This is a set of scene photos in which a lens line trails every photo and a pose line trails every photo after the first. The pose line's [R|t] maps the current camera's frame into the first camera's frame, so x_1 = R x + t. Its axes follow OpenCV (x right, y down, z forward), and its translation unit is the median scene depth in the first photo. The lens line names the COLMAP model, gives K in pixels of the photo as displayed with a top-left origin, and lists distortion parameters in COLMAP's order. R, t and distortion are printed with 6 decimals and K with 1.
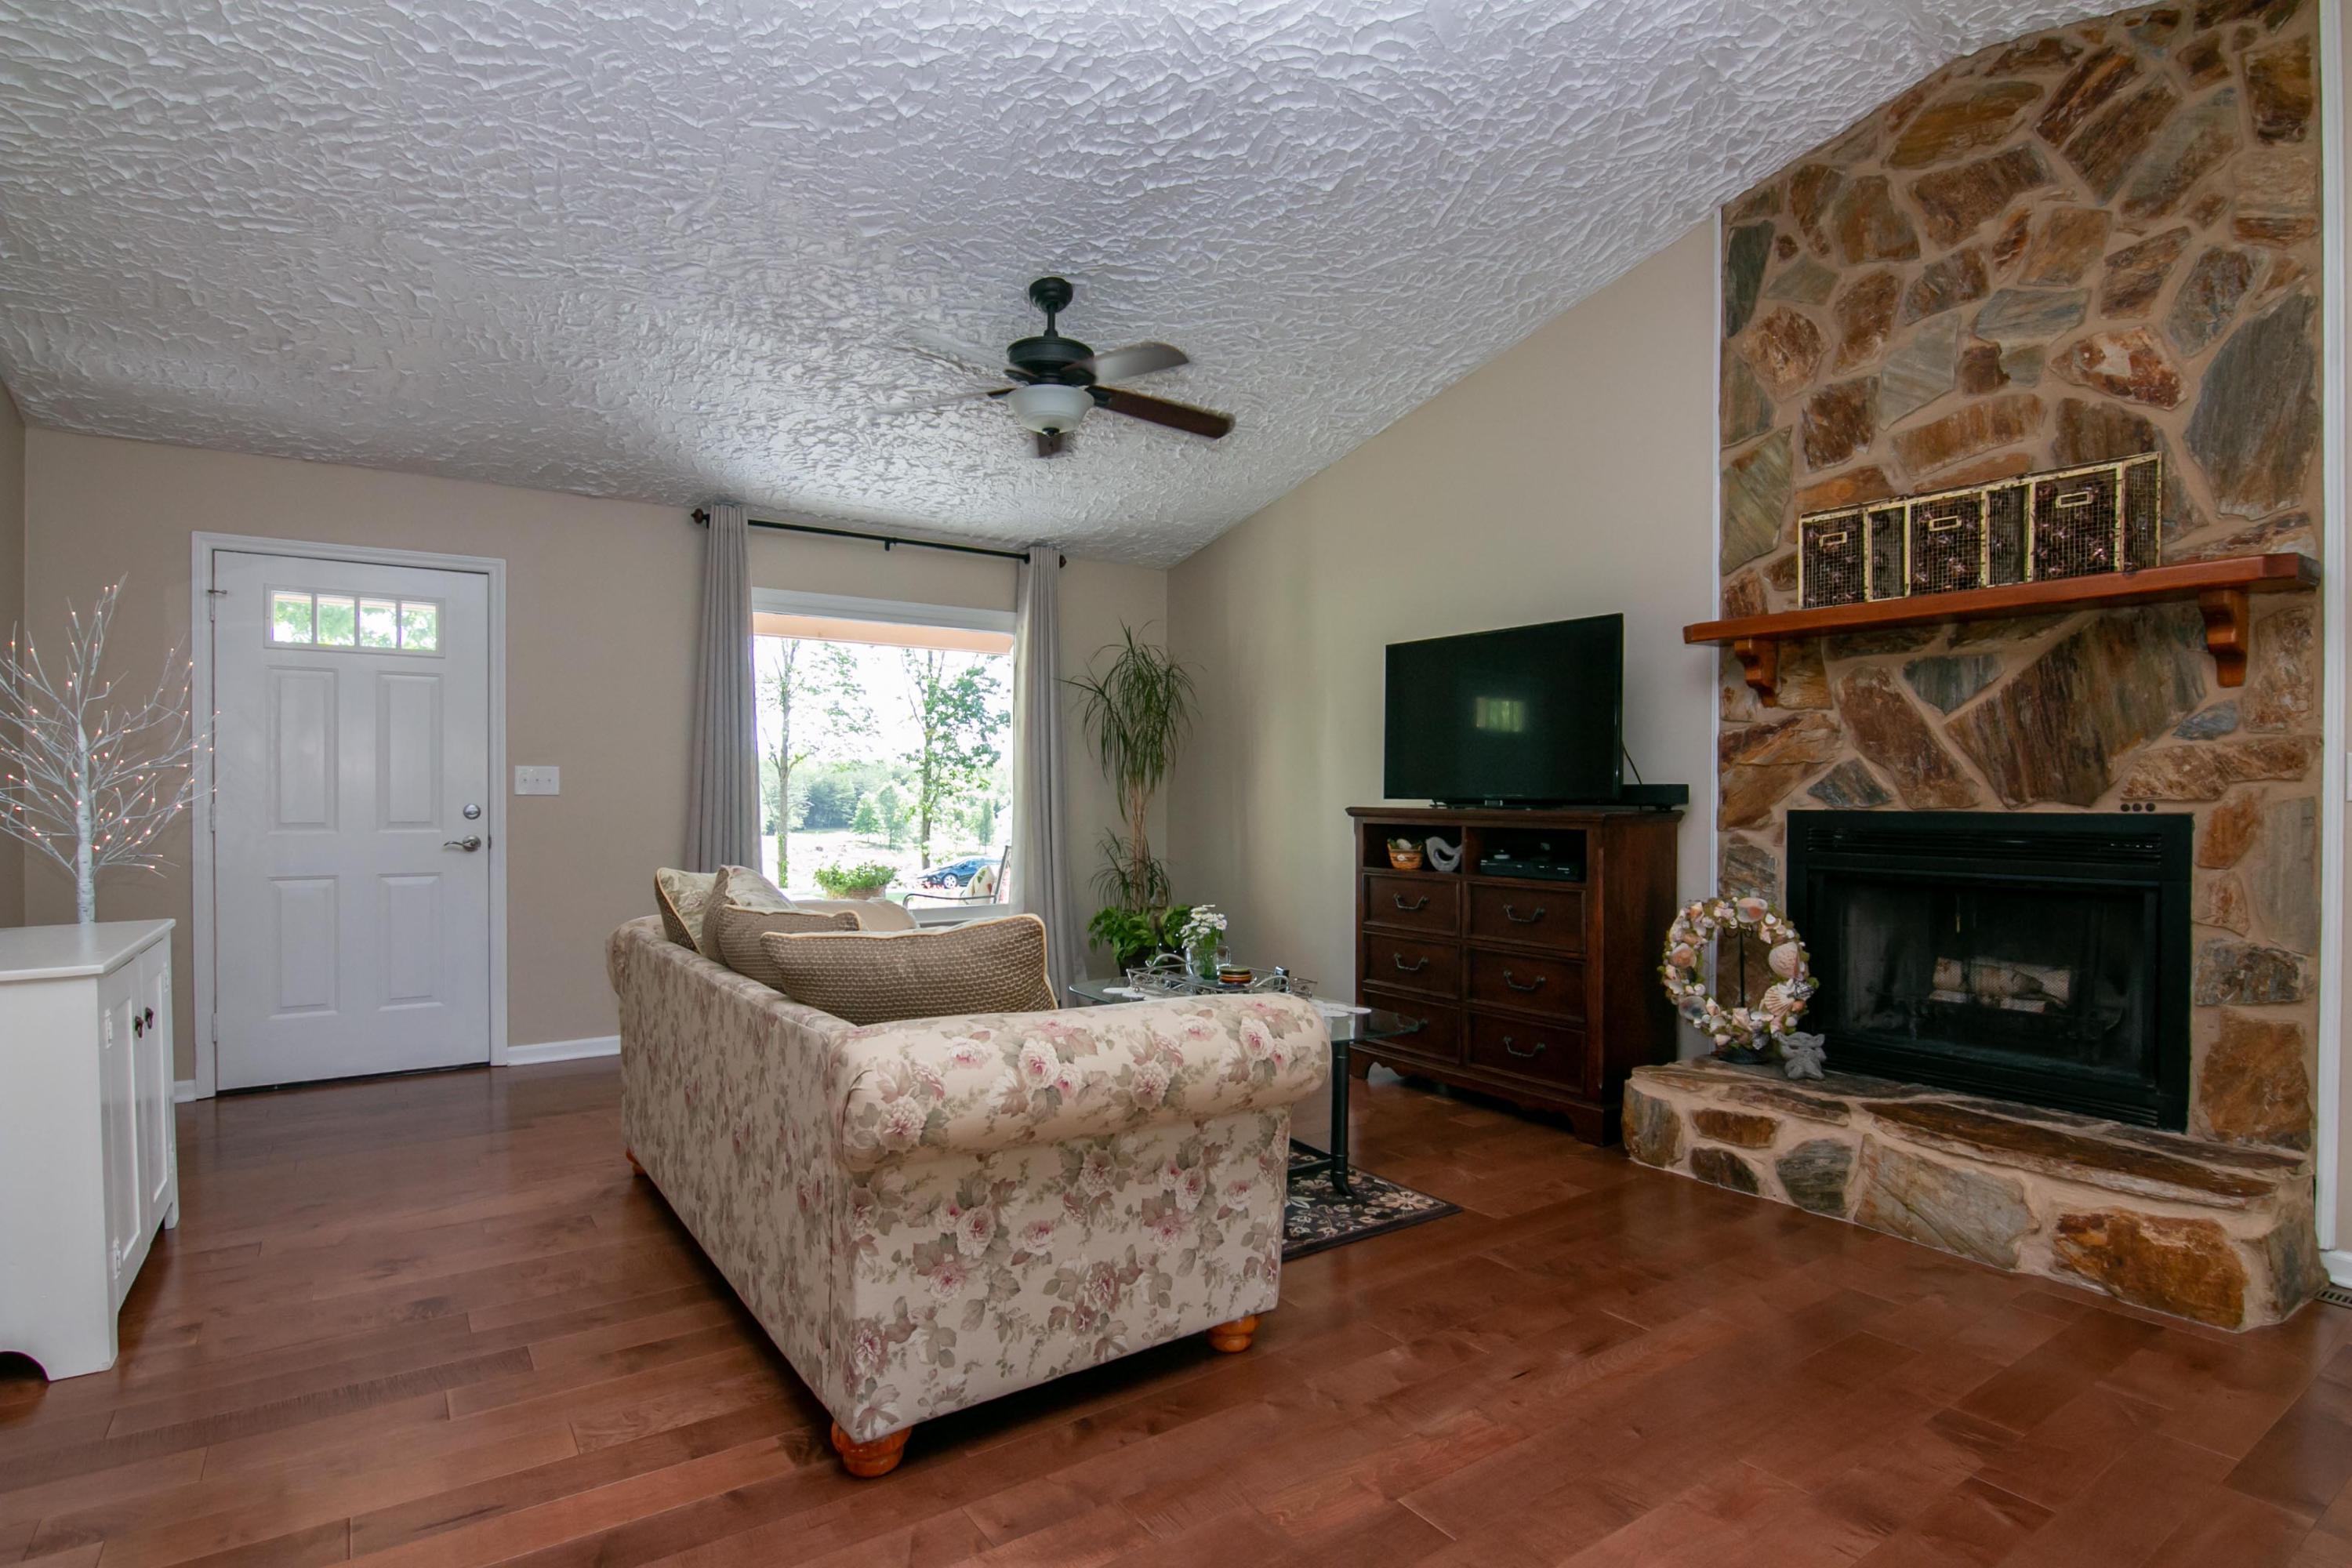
lens RADIAL K [[1189.1, 0, 1179.4], [0, 1189.1, 791.6], [0, 0, 1]] dist [0.006999, -0.011374]
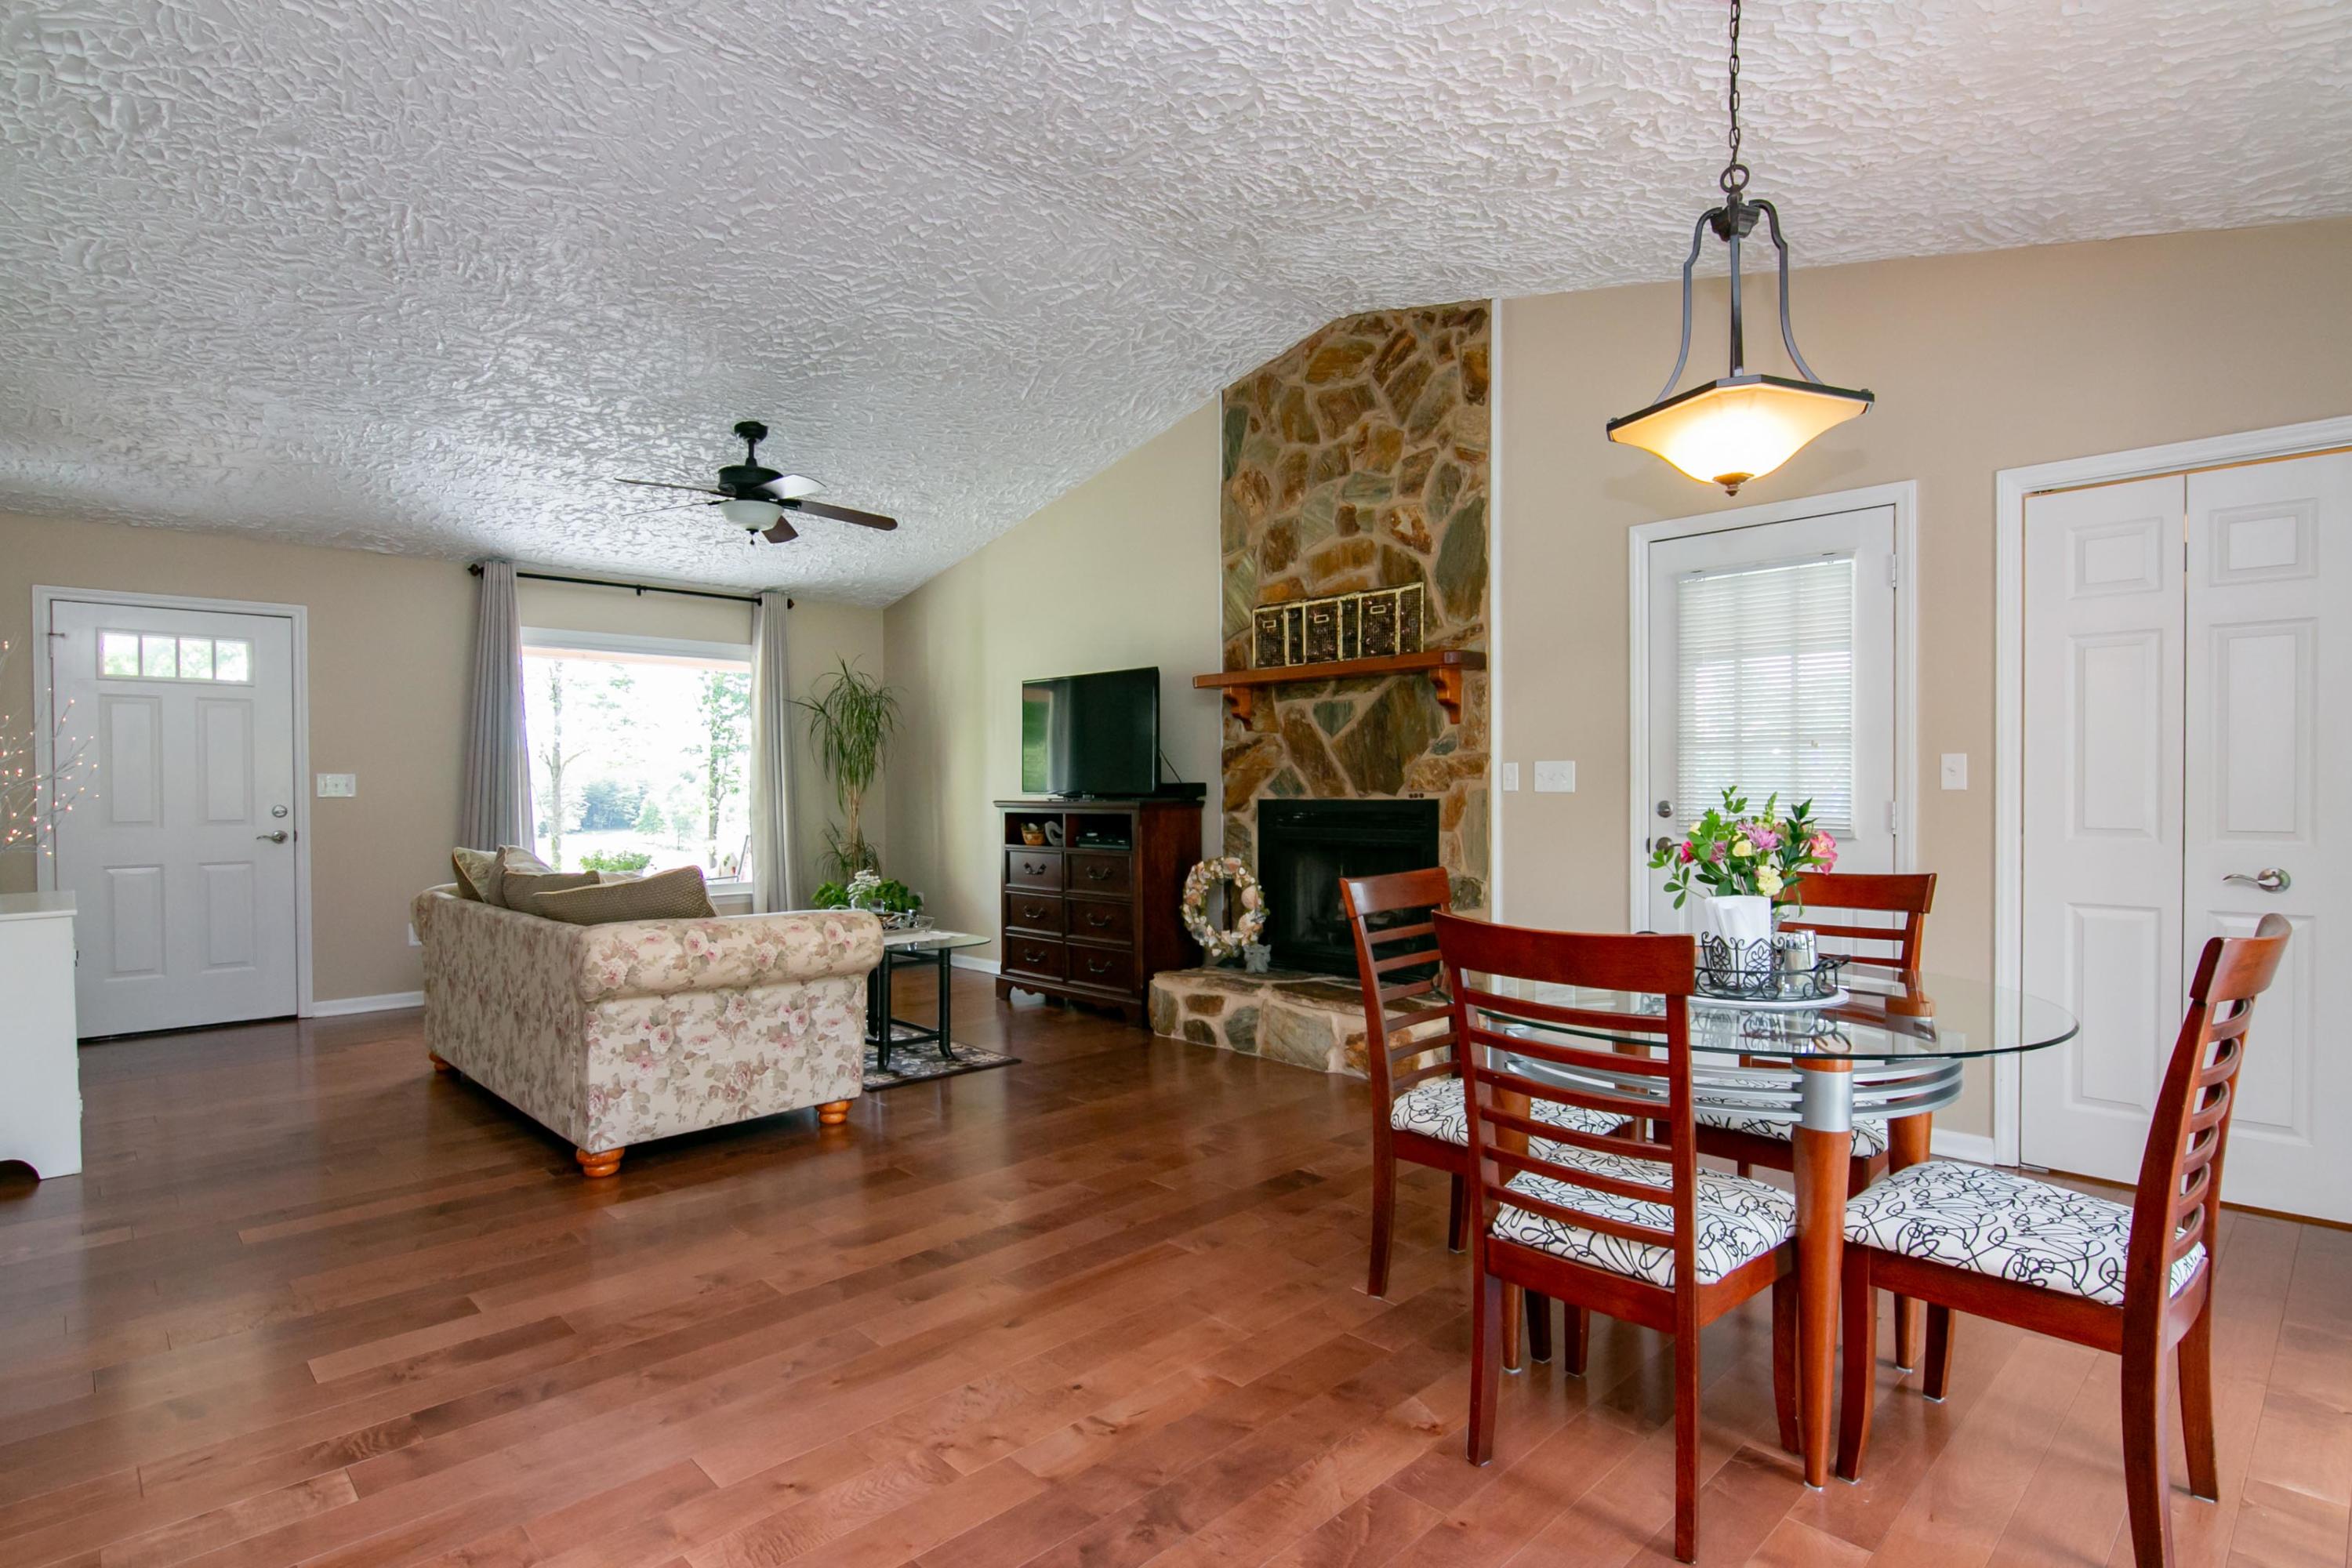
lens RADIAL K [[1189.1, 0, 1163.5], [0, 1189.1, 795.6], [0, 0, 1]] dist [0.006999, -0.011374]
pose [[0.988862, -0.009110, 0.148559, 0.183778], [0.008135, 0.999941, 0.007167, -0.000819], [-0.148616, -0.005879, 0.988878, -0.515108]]
